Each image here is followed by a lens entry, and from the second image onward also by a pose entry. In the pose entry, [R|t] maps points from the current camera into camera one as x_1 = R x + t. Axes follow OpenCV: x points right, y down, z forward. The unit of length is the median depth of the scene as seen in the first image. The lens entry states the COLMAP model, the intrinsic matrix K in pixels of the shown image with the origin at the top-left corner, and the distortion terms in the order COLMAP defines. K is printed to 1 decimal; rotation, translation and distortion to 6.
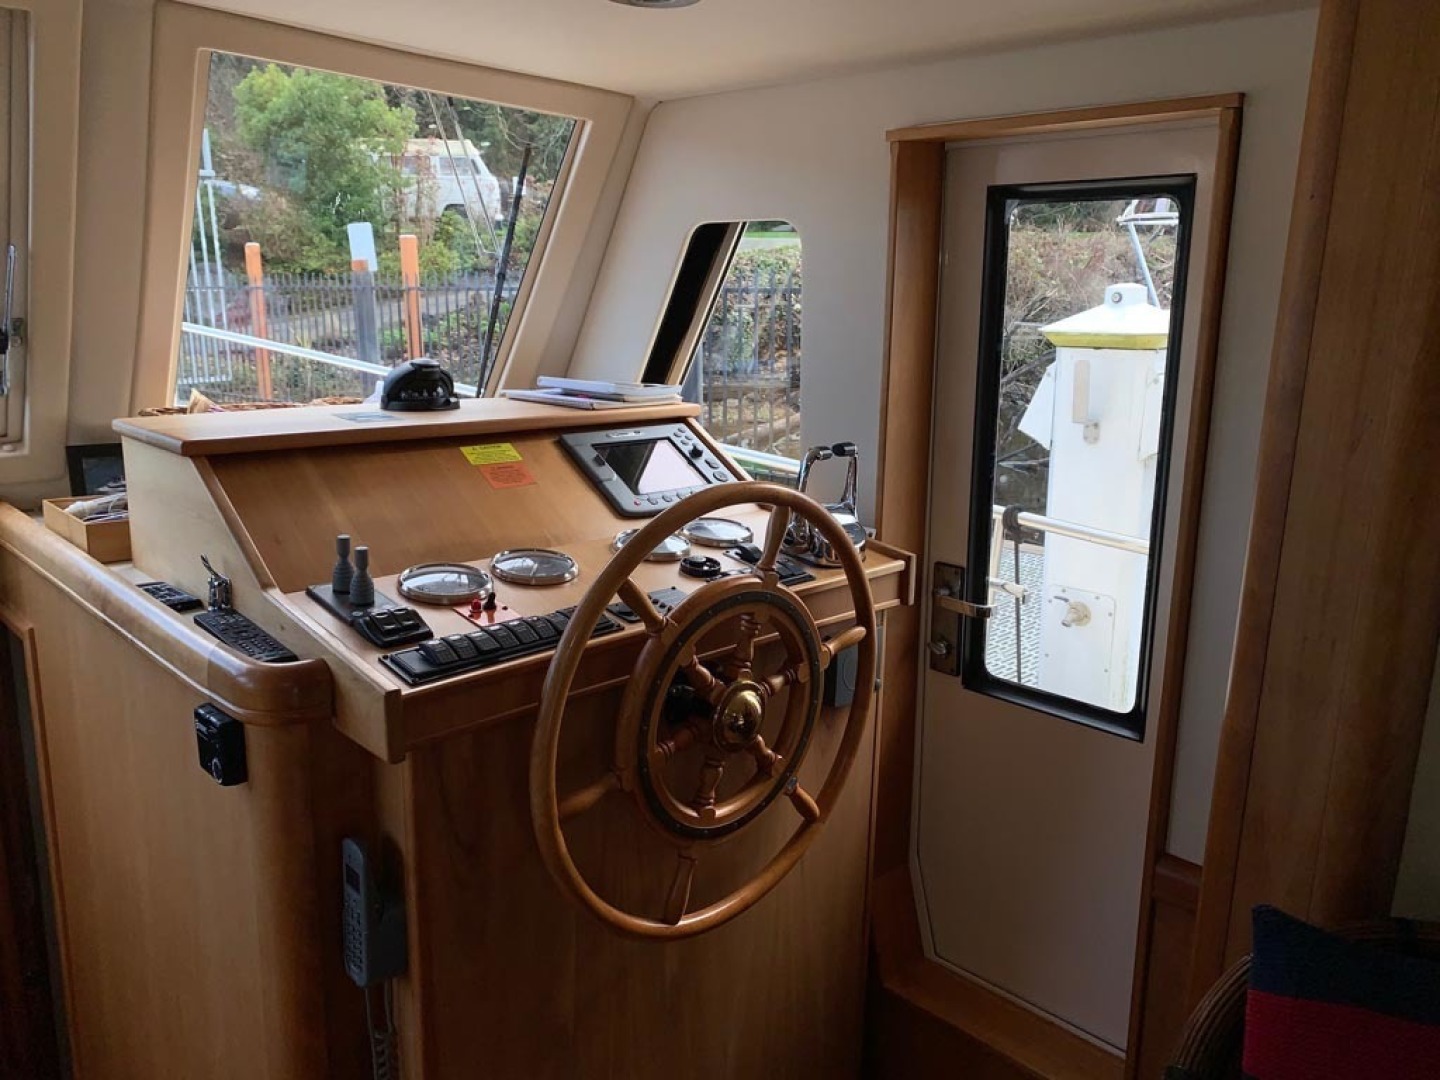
lens RADIAL K [[1087.2, 0, 720.0], [0, 1087.2, 540.0], [0, 0, 1]] dist [-0.005815, -0.009704]
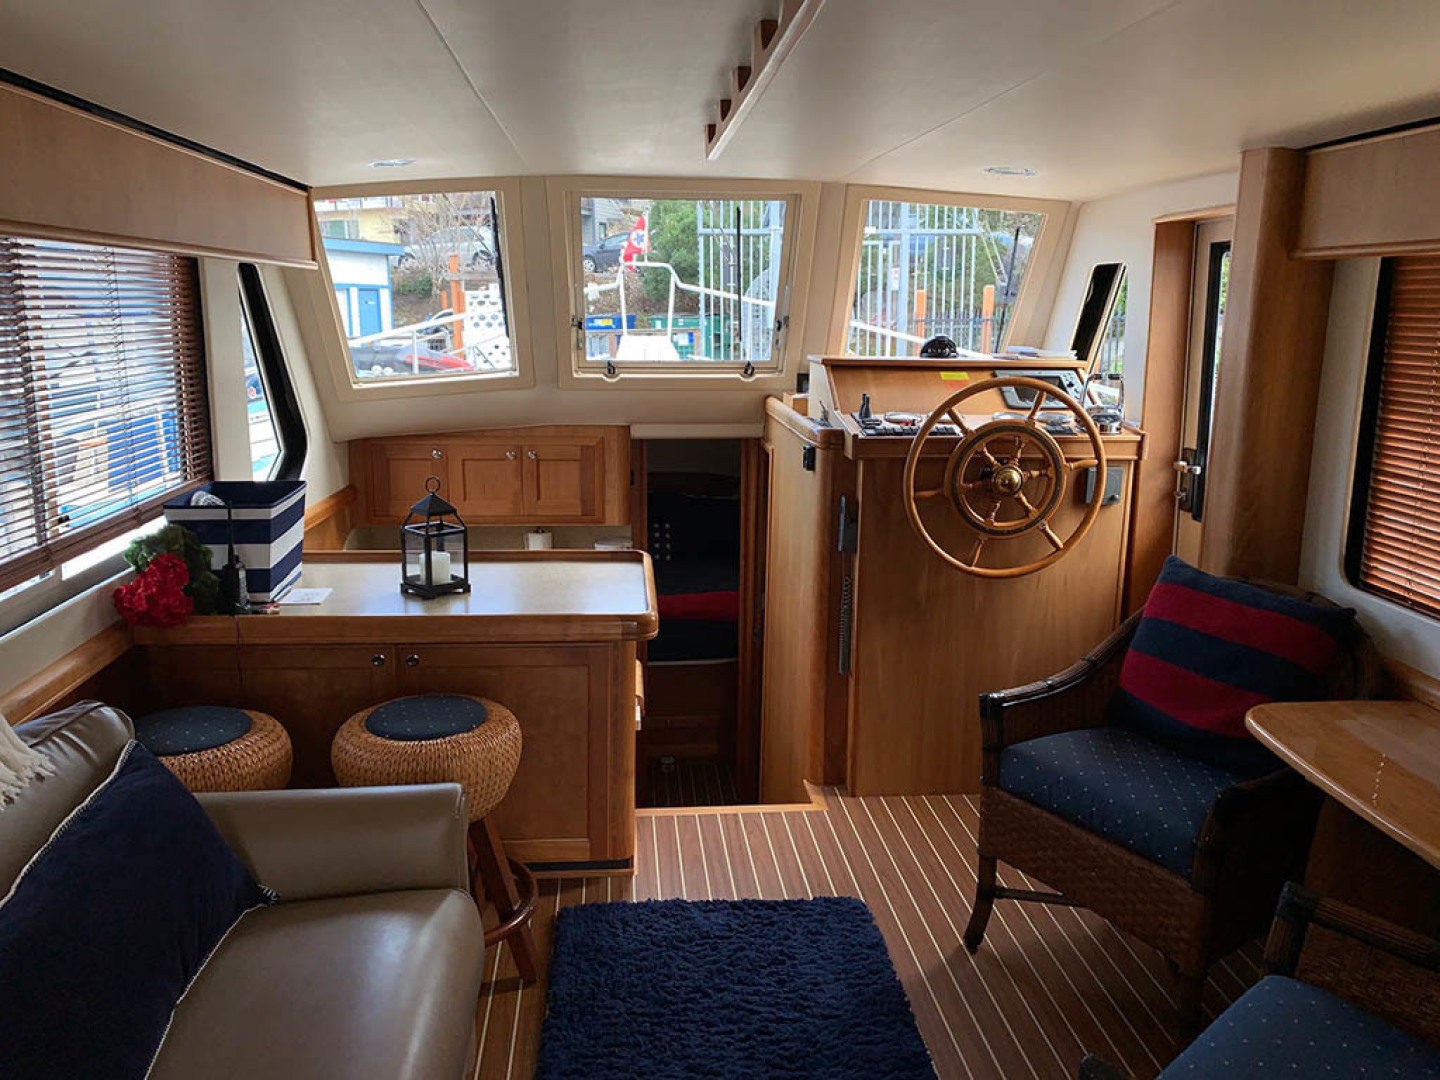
lens RADIAL K [[1087.2, 0, 720.0], [0, 1087.2, 540.0], [0, 0, 1]] dist [-0.005815, -0.009704]
pose [[0.774875, 0.117391, -0.621119, 0.936975], [-0.131199, 0.991074, 0.023635, 0.294050], [0.618349, 0.063176, 0.783360, -1.111258]]
